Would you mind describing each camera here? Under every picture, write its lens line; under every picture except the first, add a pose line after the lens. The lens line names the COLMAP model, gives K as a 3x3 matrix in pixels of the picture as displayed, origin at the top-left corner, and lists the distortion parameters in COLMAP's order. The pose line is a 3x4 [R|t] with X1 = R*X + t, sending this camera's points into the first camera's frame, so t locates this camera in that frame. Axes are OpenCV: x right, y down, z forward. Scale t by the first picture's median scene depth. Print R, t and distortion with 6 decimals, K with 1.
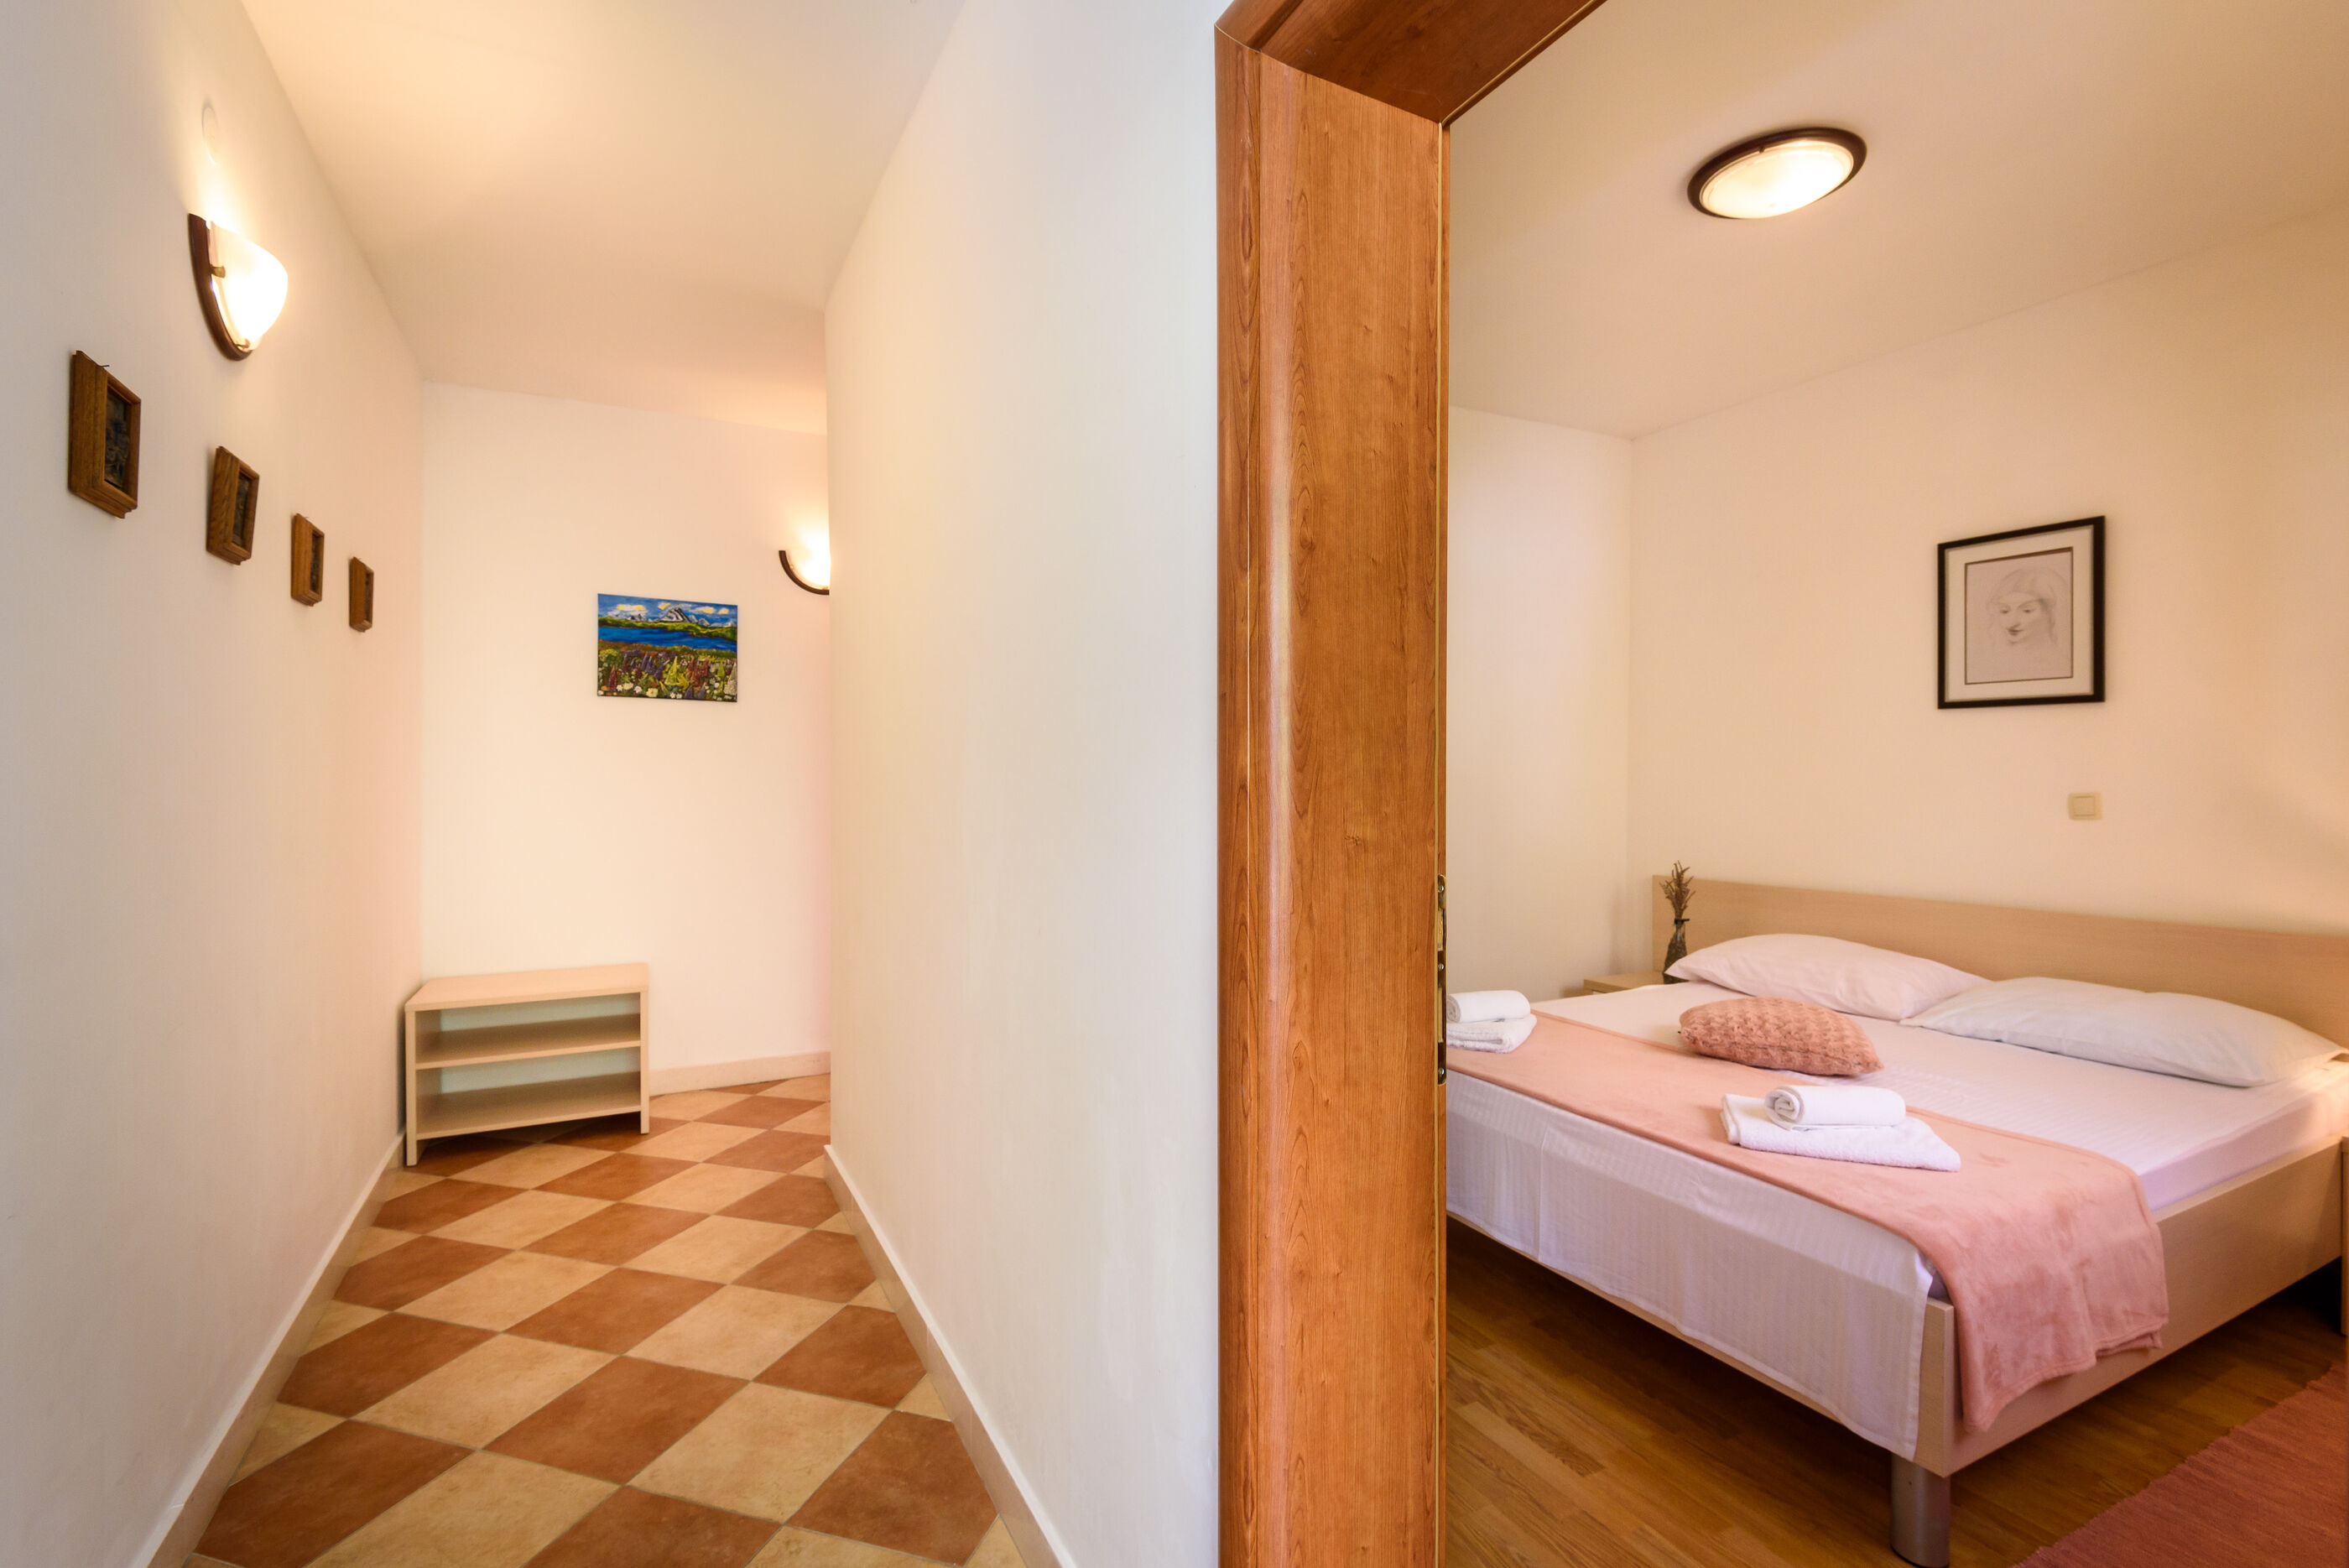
lens RADIAL K [[1052.4, 0, 1152.1], [0, 1052.4, 779.6], [0, 0, 1]] dist [-0.011920, -0.002244]
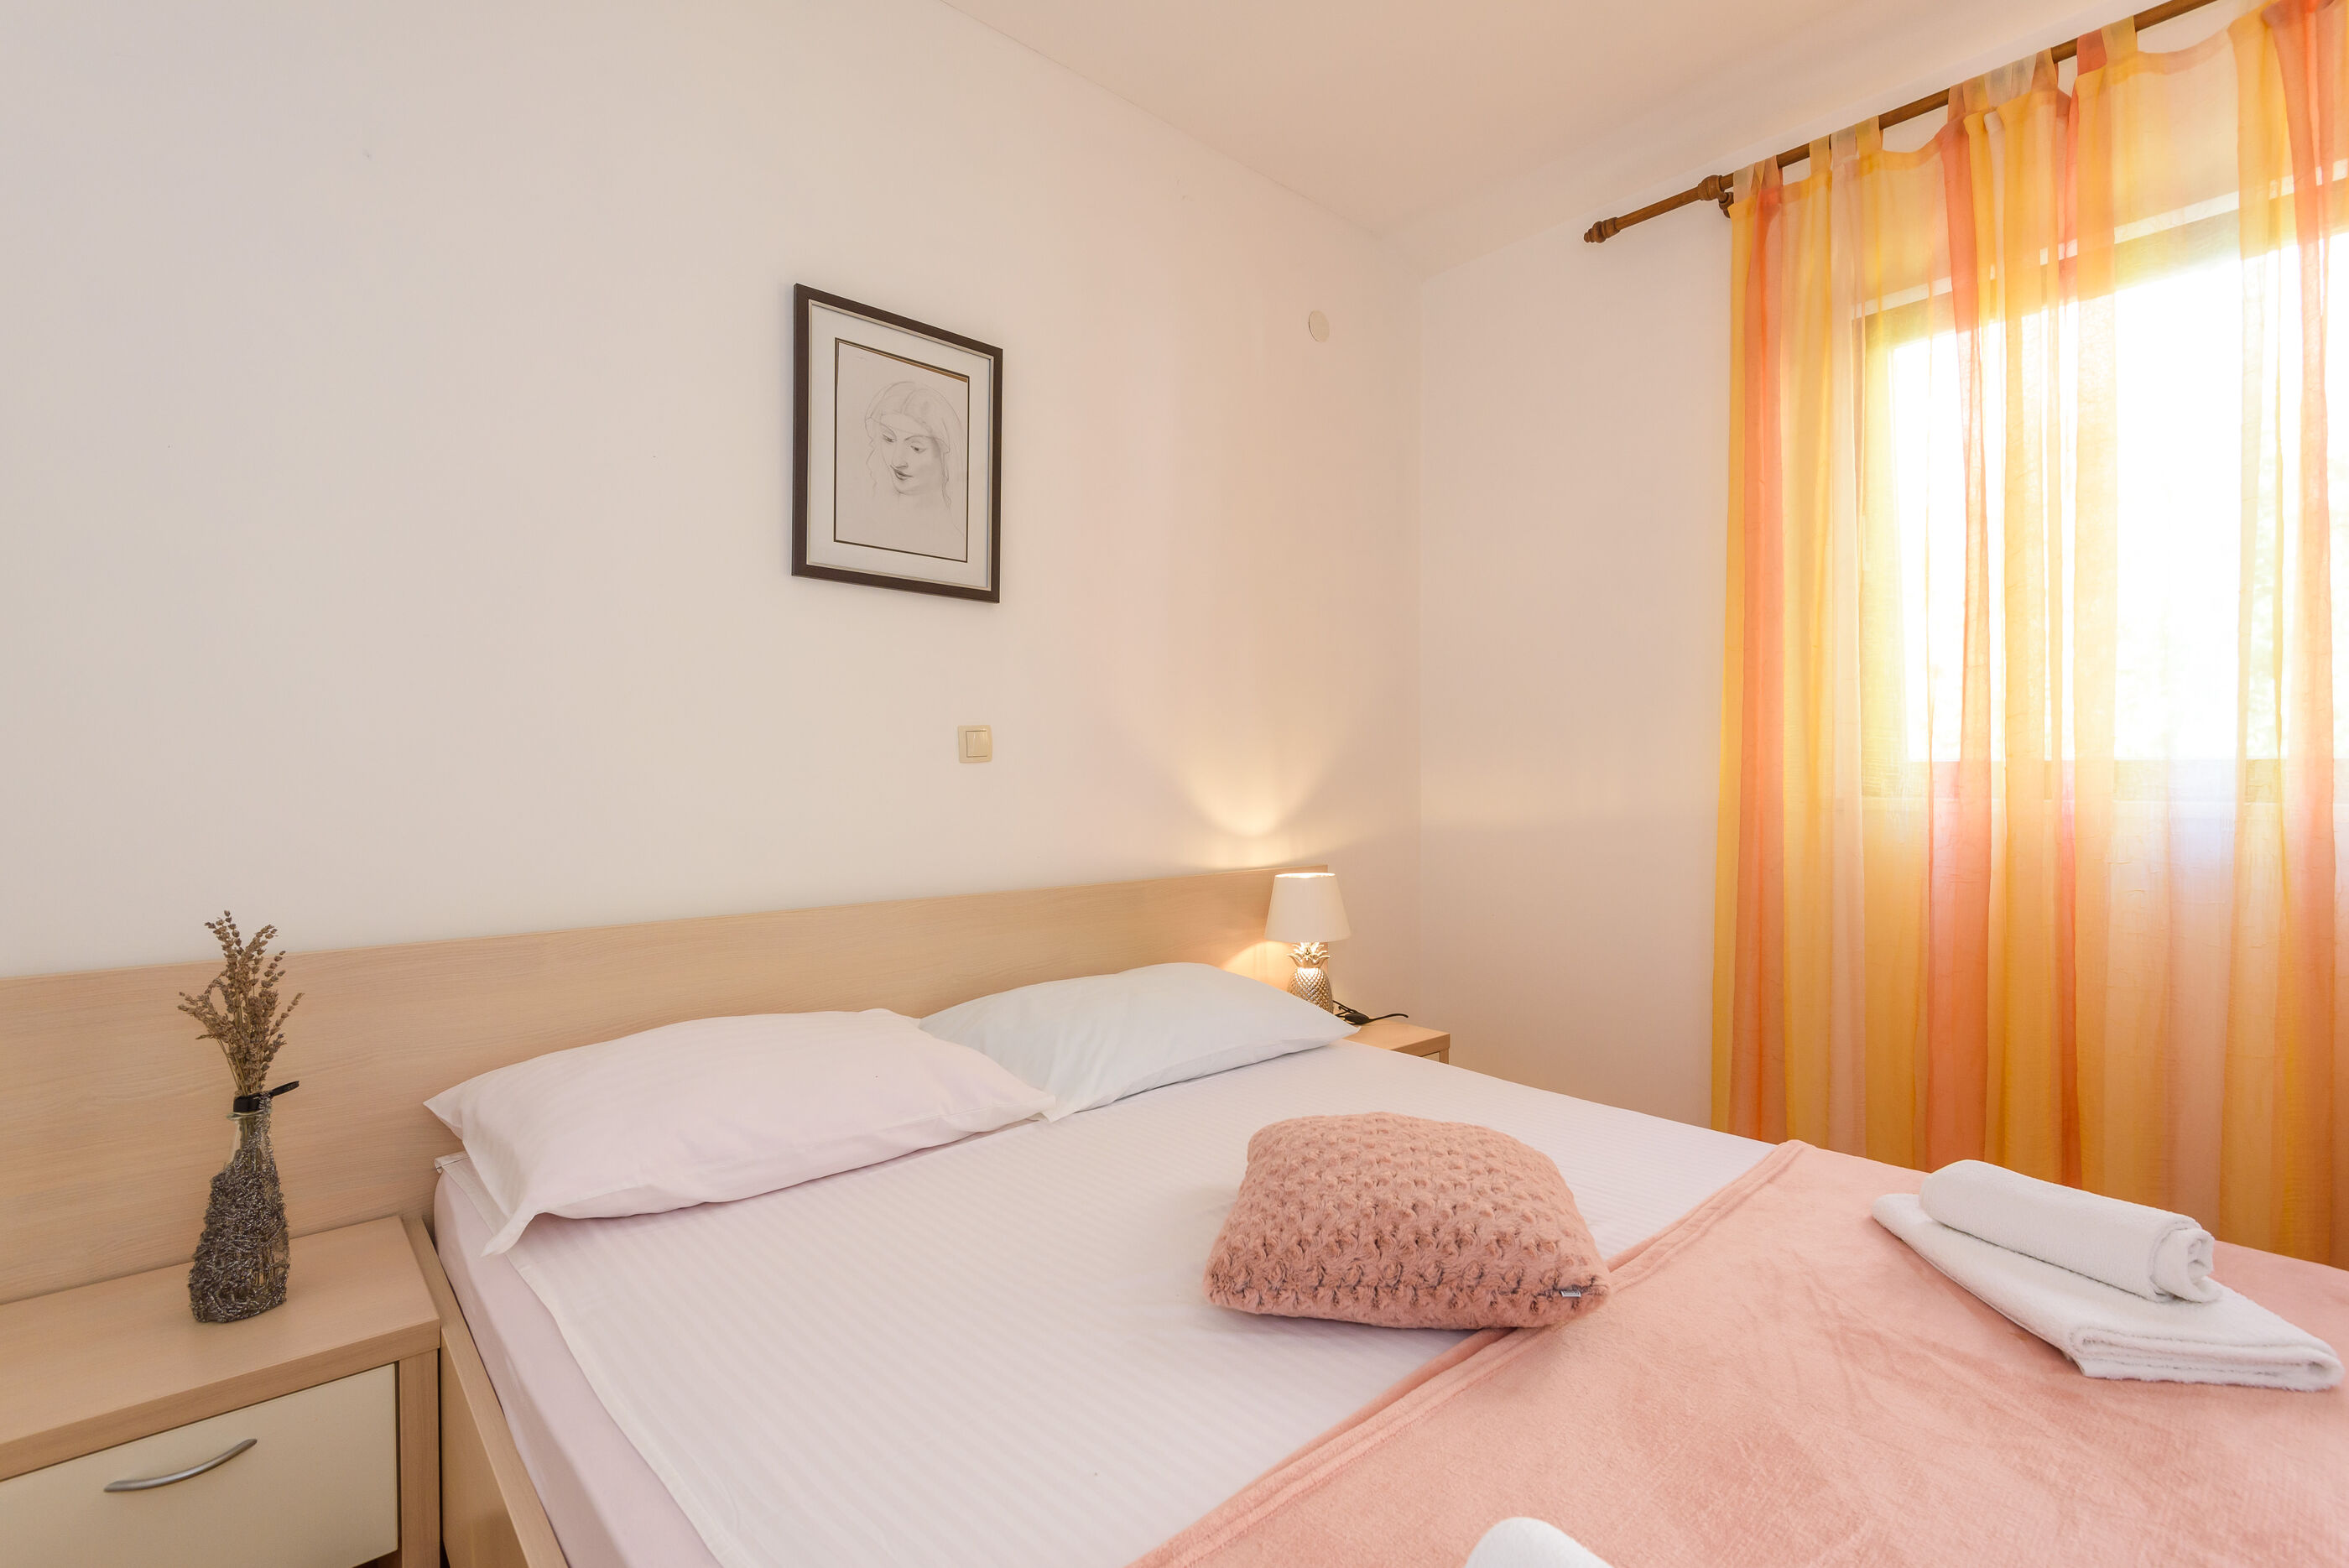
lens RADIAL K [[1052.4, 0, 1180.1], [0, 1052.4, 799.1], [0, 0, 1]] dist [-0.011920, -0.002244]
pose [[-0.277189, -0.024953, 0.960491, 0.160007], [-0.000927, 0.999669, 0.025703, 0.045792], [-0.960815, 0.006234, -0.277121, 1.098521]]
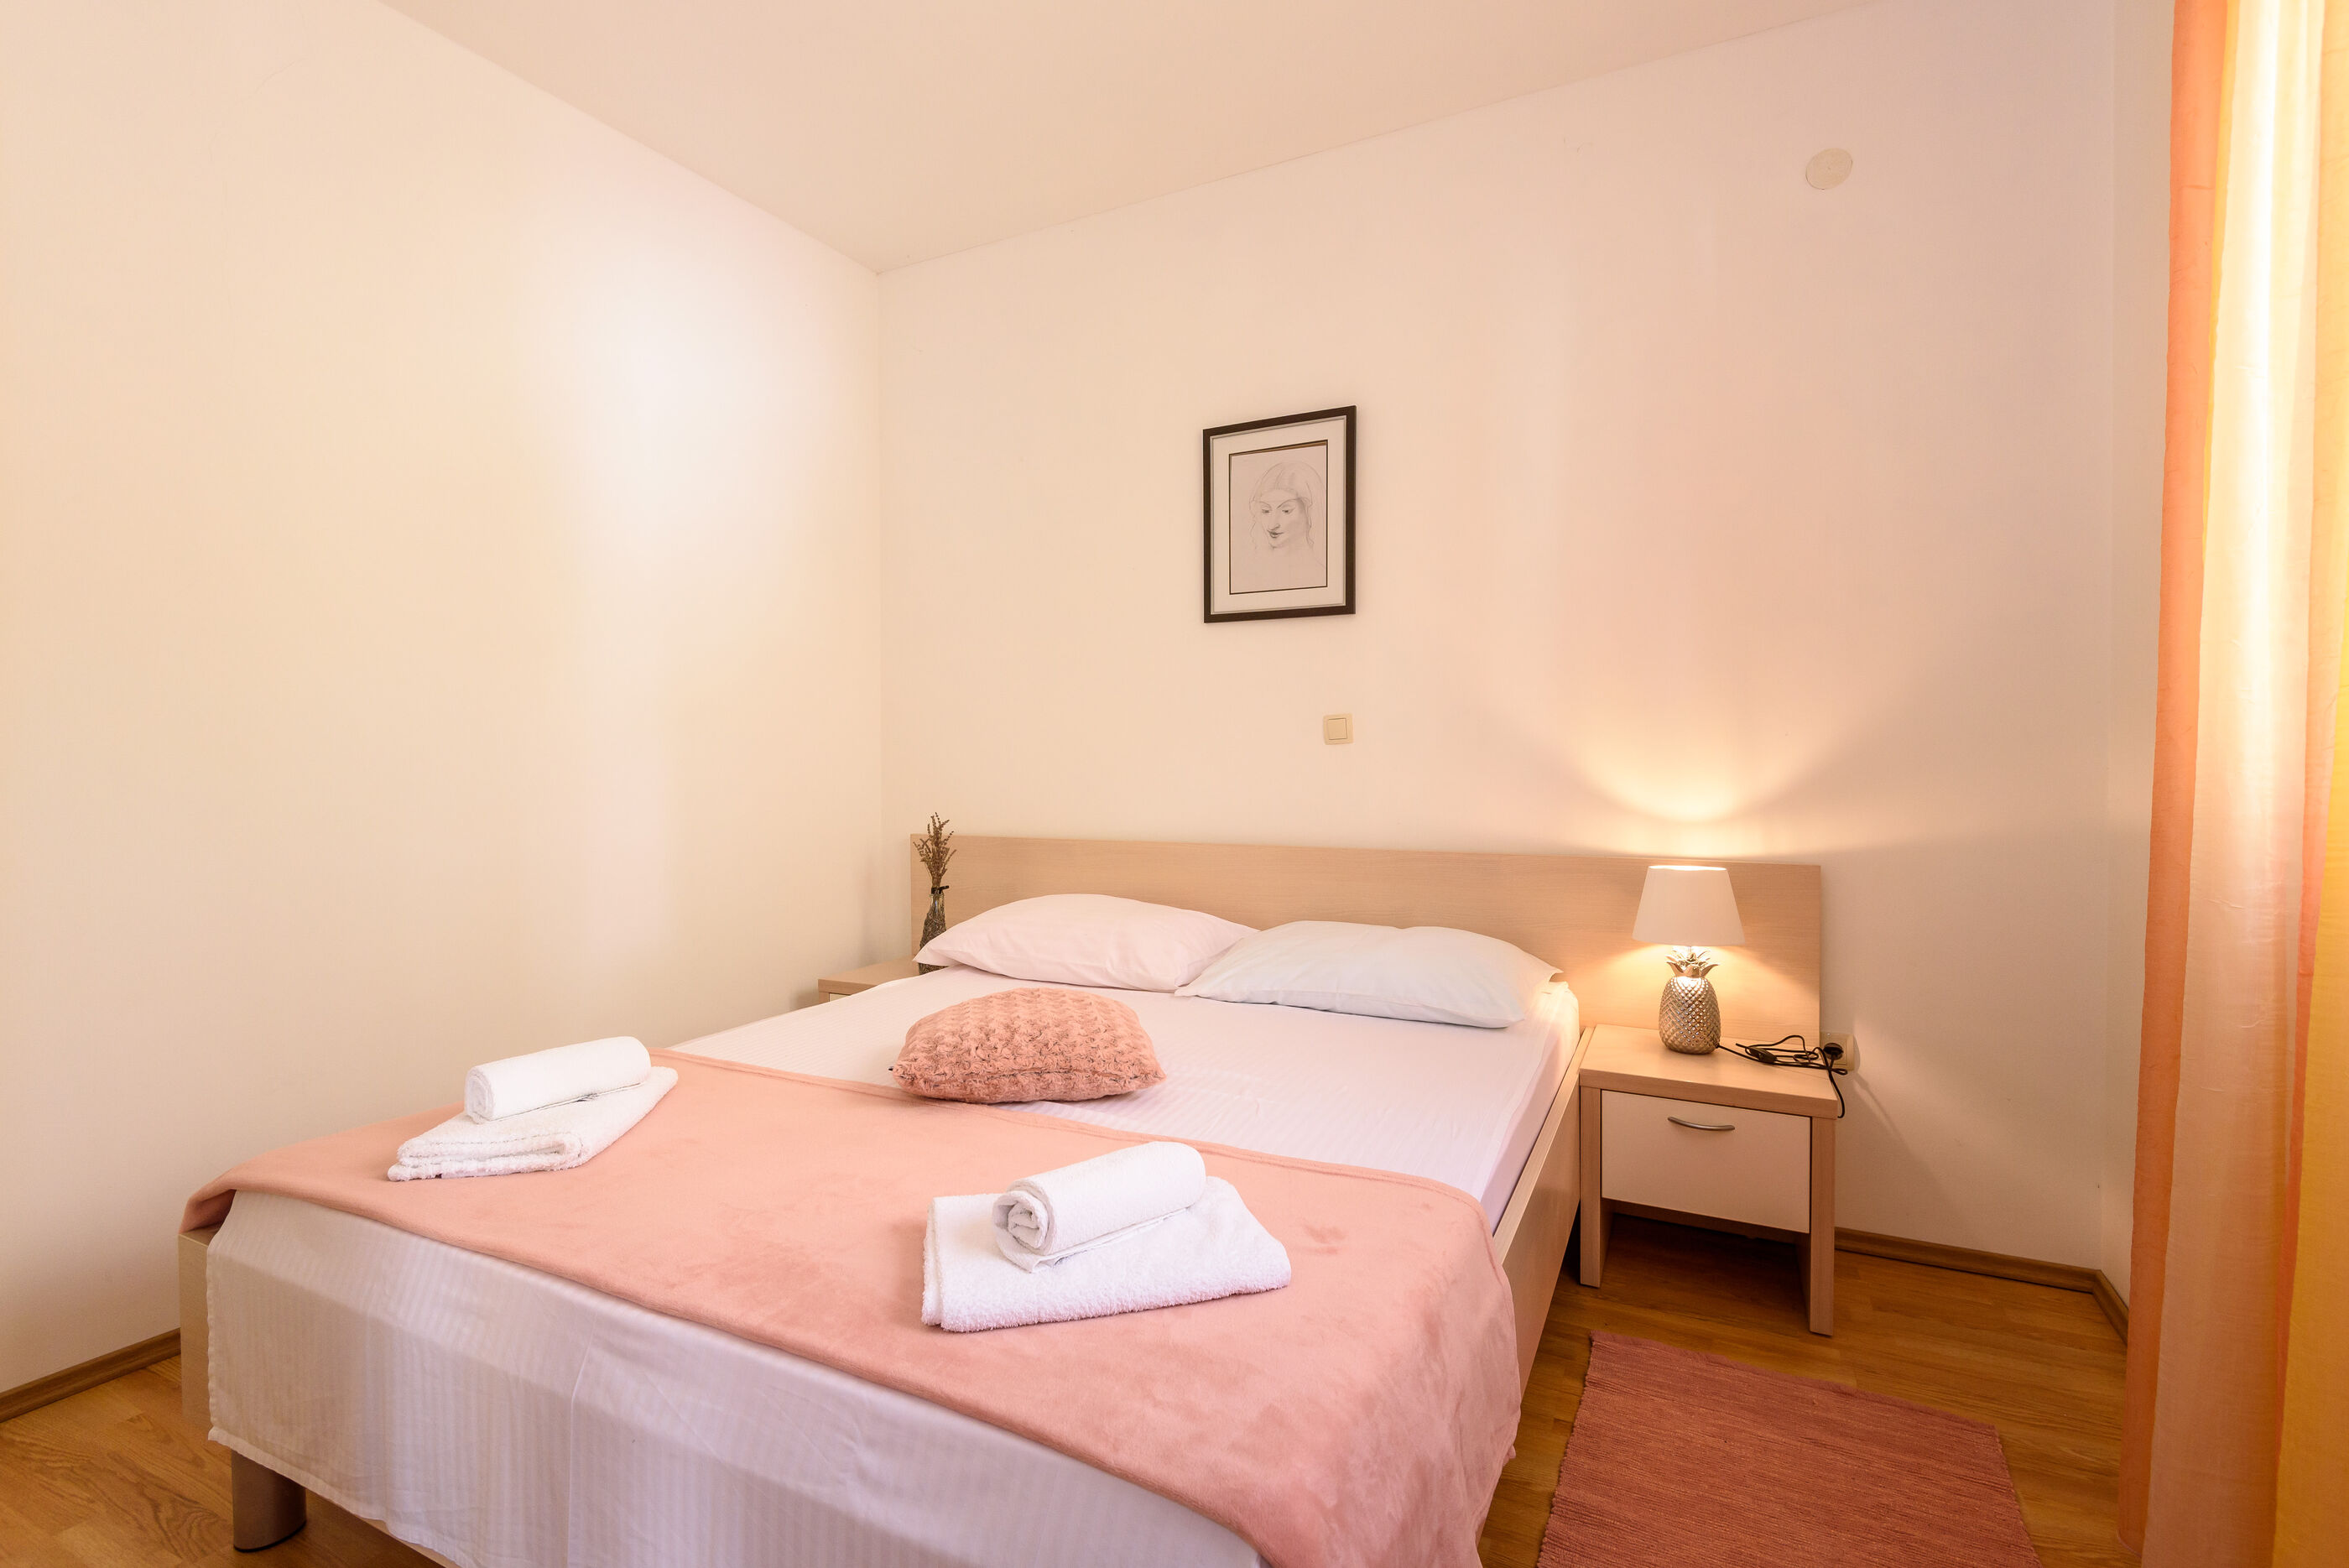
lens RADIAL K [[1052.4, 0, 1171.4], [0, 1052.4, 798.4], [0, 0, 1]] dist [-0.011920, -0.002244]
pose [[0.802737, -0.026988, 0.595722, 0.237769], [0.007084, 0.999337, 0.035726, 0.053384], [-0.596291, -0.024458, 0.802396, 0.358903]]
